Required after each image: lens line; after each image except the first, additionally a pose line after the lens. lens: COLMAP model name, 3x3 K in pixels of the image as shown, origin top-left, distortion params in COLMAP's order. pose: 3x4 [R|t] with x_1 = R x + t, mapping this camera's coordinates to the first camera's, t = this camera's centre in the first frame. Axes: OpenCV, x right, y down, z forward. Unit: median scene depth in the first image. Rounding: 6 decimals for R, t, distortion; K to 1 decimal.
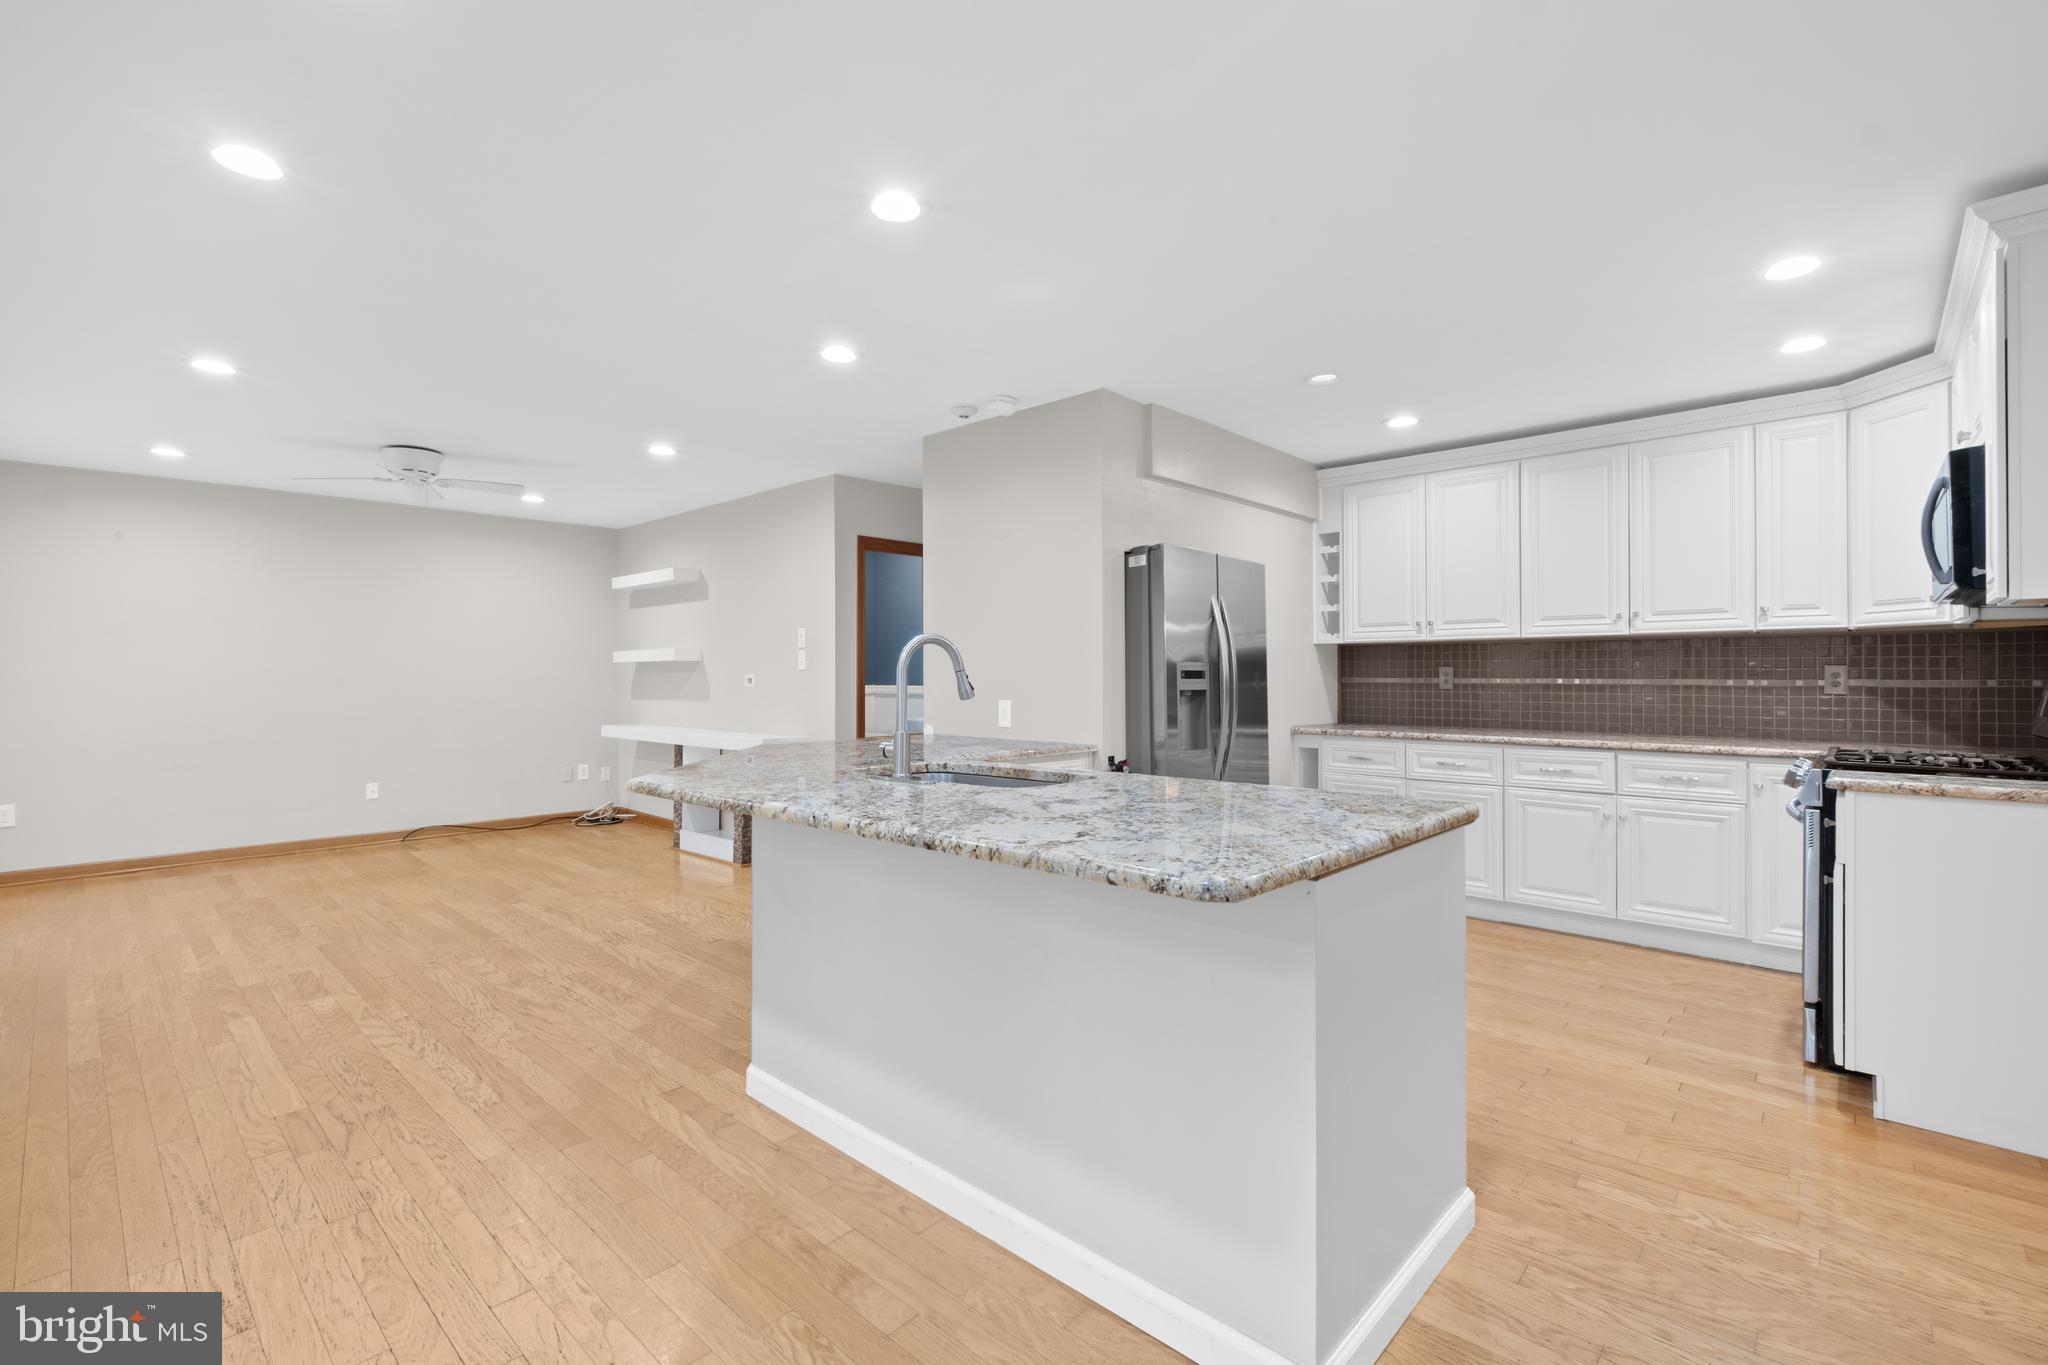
lens RADIAL K [[903.1, 0, 1025.1], [0, 903.1, 662.8], [0, 0, 1]] dist [0.005064, -0.000550]
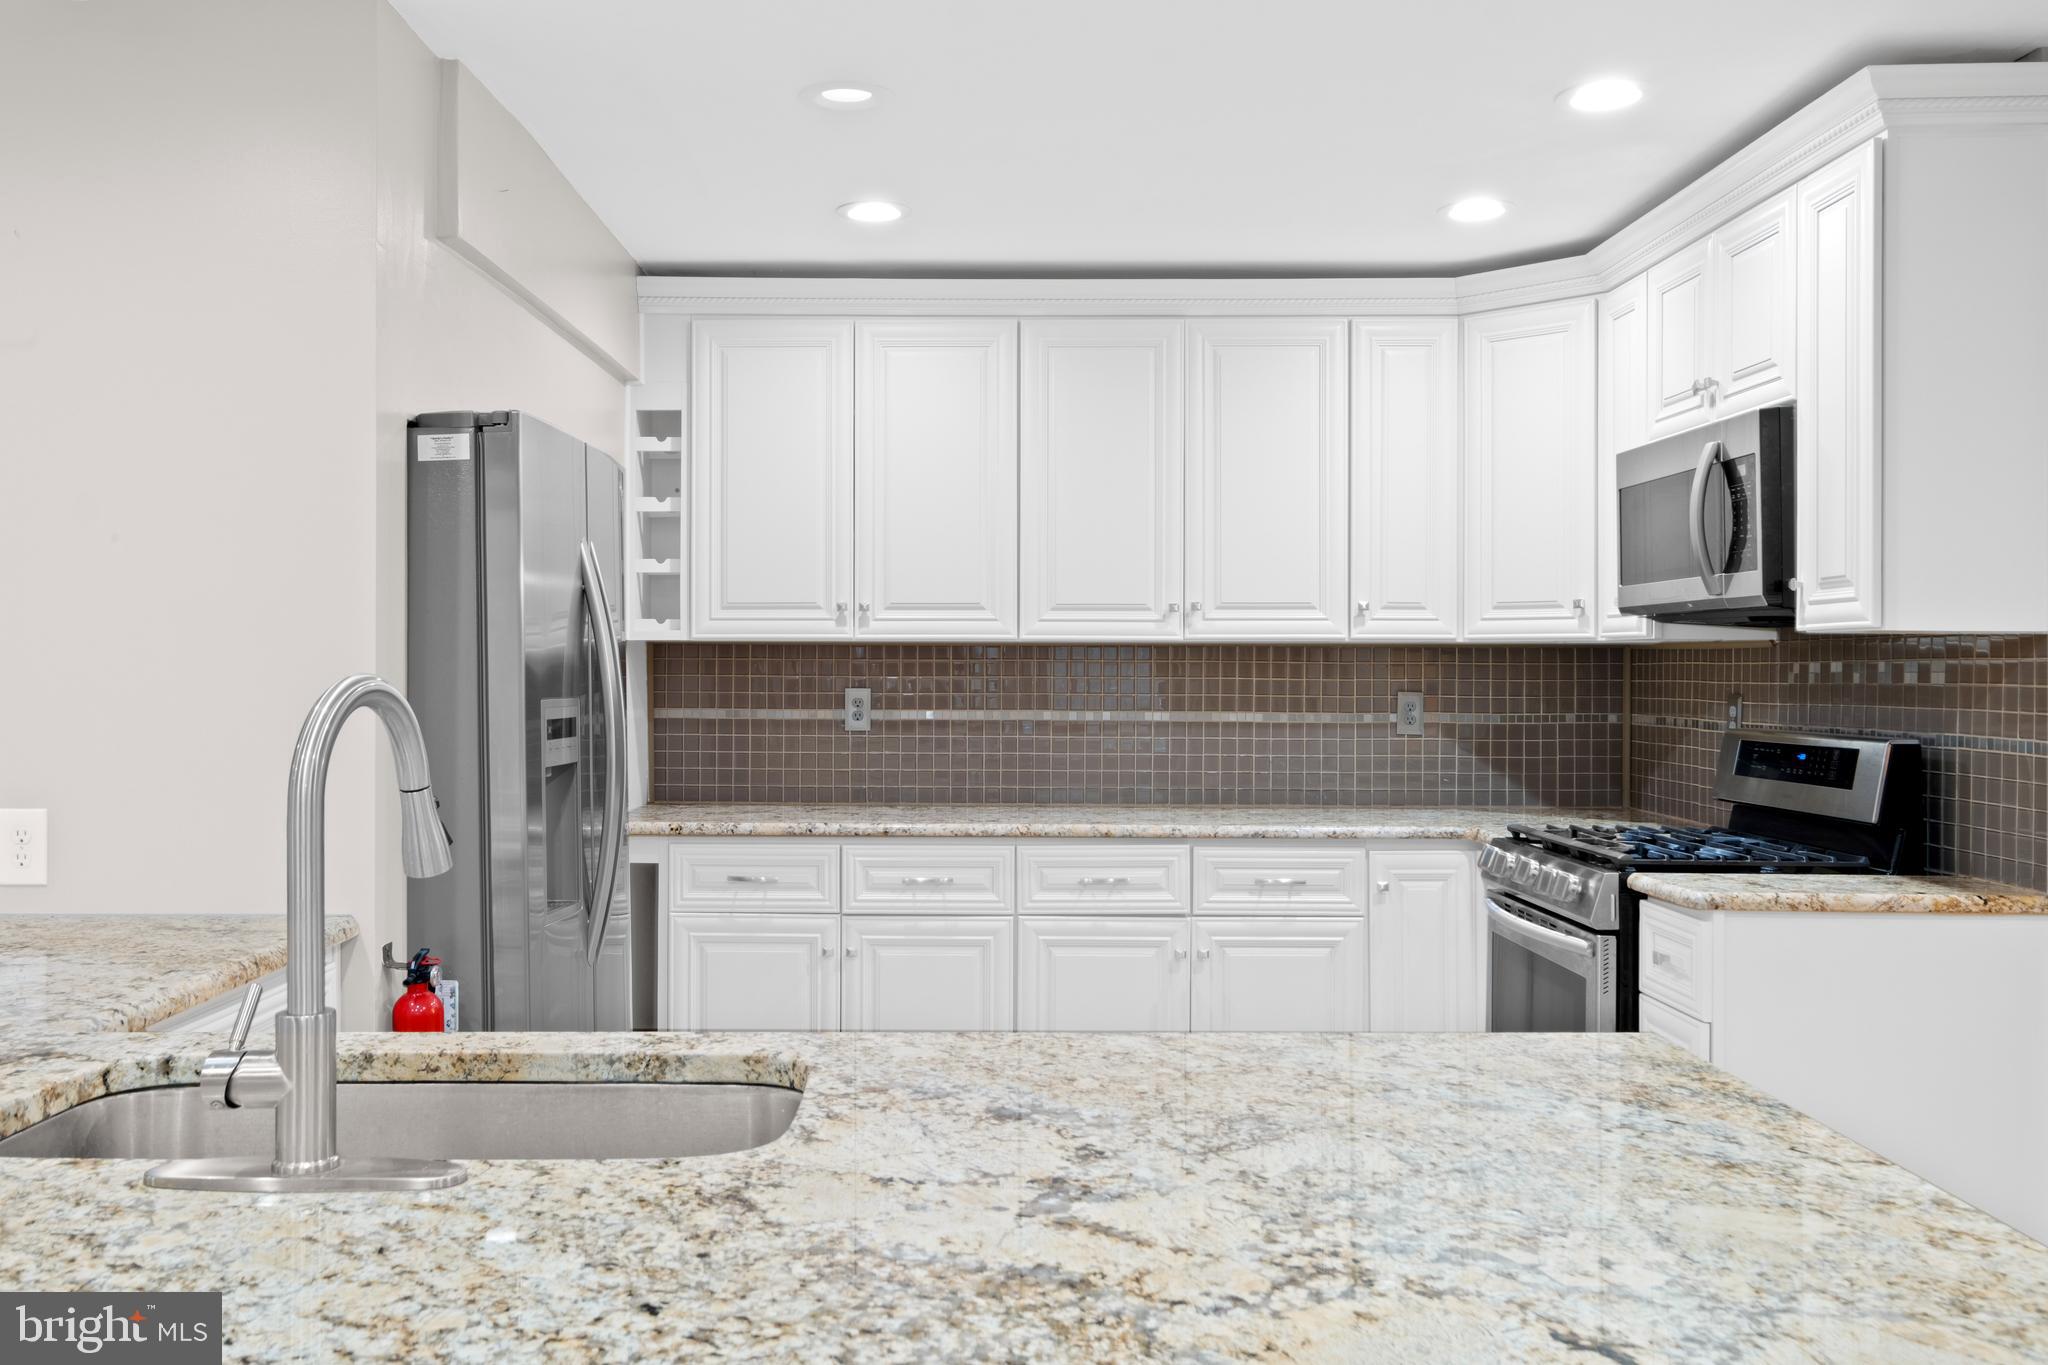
lens RADIAL K [[1756.2, 0, 988.3], [0, 1756.2, 635.1], [0, 0, 1]] dist [0.011939, 0.003661]
pose [[0.734967, 0.014051, 0.677957, -0.211313], [-0.013522, 0.999890, -0.006065, -0.026400], [-0.677968, -0.004710, 0.735076, 0.248466]]
